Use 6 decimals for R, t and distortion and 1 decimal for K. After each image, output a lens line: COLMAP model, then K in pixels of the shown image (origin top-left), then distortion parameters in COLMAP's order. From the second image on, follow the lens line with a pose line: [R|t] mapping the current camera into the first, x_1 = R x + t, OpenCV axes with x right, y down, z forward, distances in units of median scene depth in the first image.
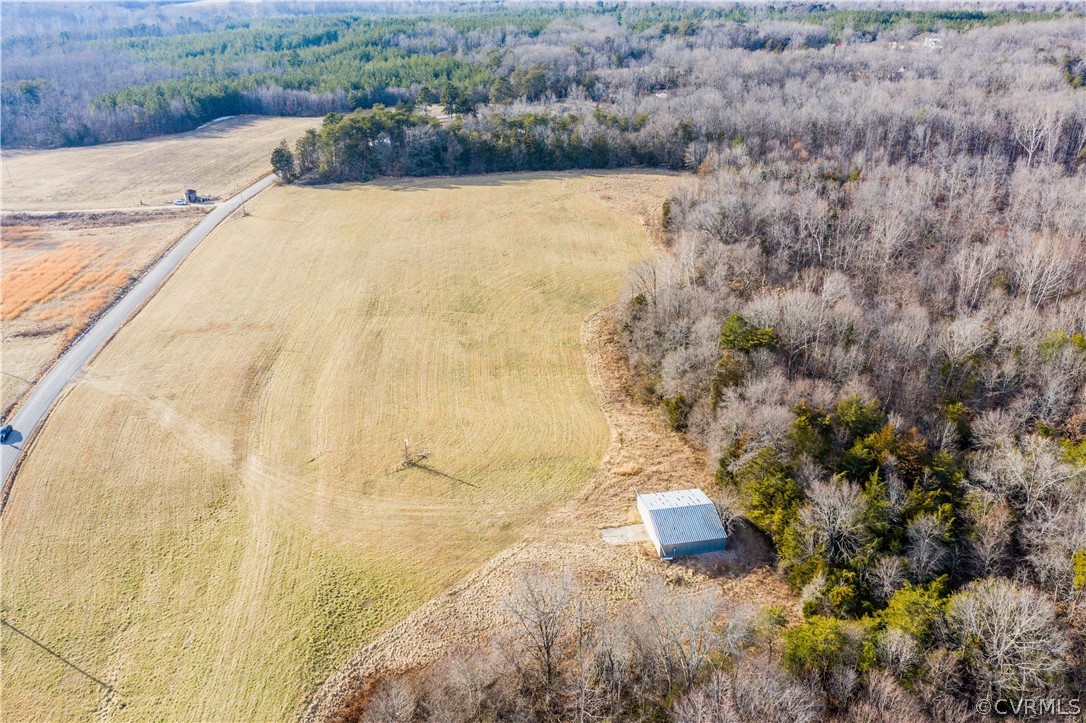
lens RADIAL K [[868.1, 0, 544.8], [0, 868.1, 364.8], [0, 0, 1]] dist [0.004788, 0.010861]
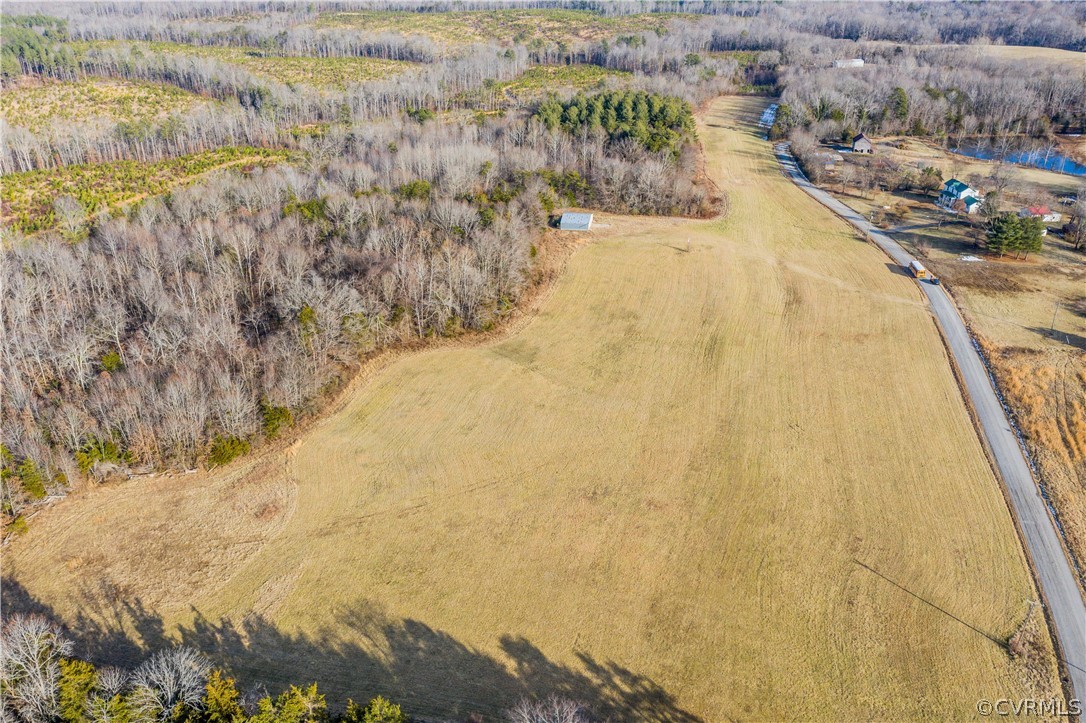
lens RADIAL K [[868.1, 0, 545.1], [0, 868.1, 360.4], [0, 0, 1]] dist [0.004788, 0.010861]
pose [[-0.945333, -0.129152, 0.299443, -0.212718], [0.155770, 0.627875, 0.762567, -0.570620], [-0.286500, 0.767524, -0.573433, 1.089357]]
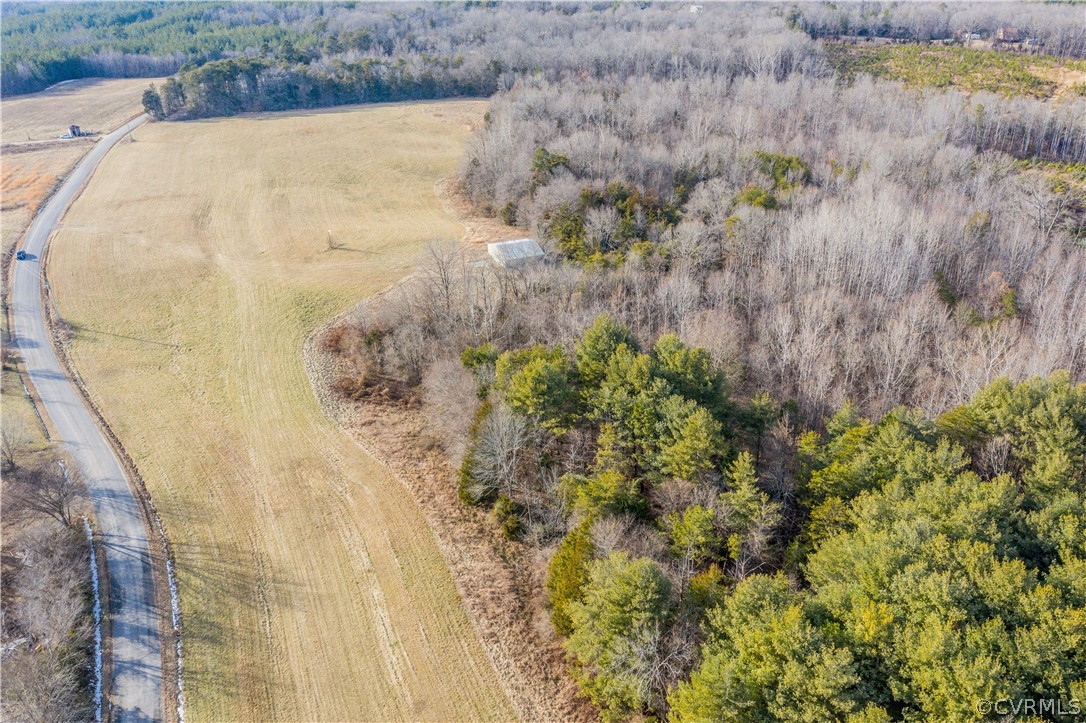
lens RADIAL K [[868.1, 0, 545.5], [0, 868.1, 378.2], [0, 0, 1]] dist [0.004788, 0.010861]
pose [[0.977298, -0.098149, 0.187766, -0.046422], [0.094603, 0.995127, 0.027777, 0.150213], [-0.189577, -0.009383, 0.981821, -0.238127]]
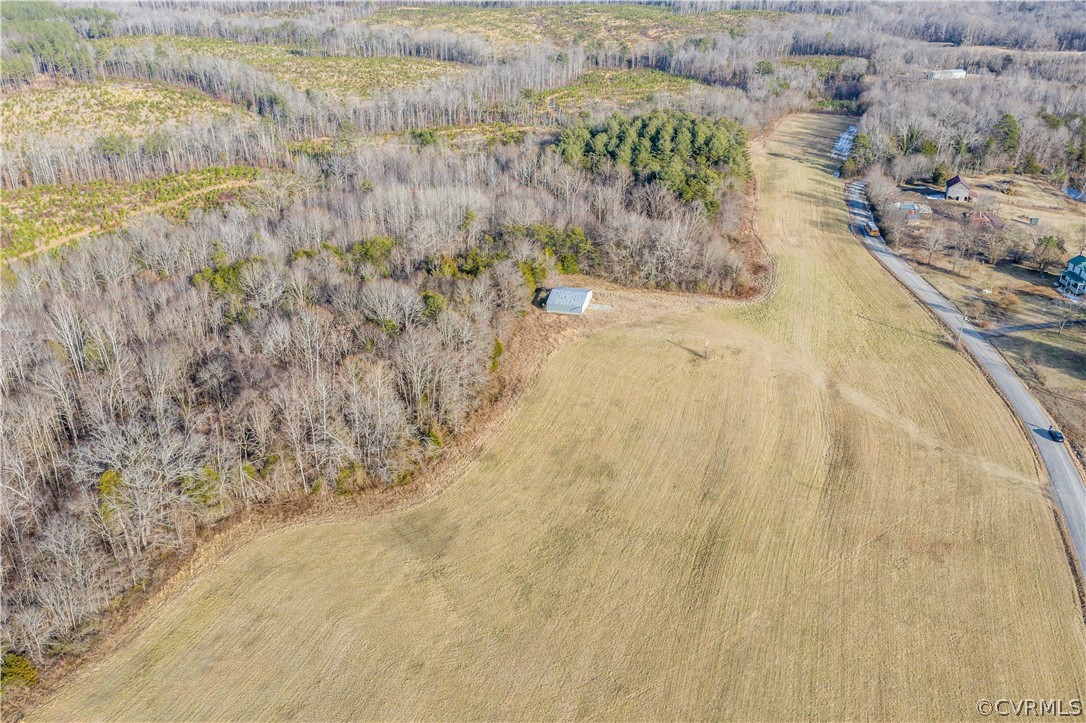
lens RADIAL K [[868.1, 0, 544.0], [0, 868.1, 359.3], [0, 0, 1]] dist [0.004788, 0.010861]
pose [[-0.909463, -0.172665, 0.378239, -0.208033], [0.193480, 0.629457, 0.752562, -0.460192], [-0.368026, 0.757608, -0.539060, 0.856264]]
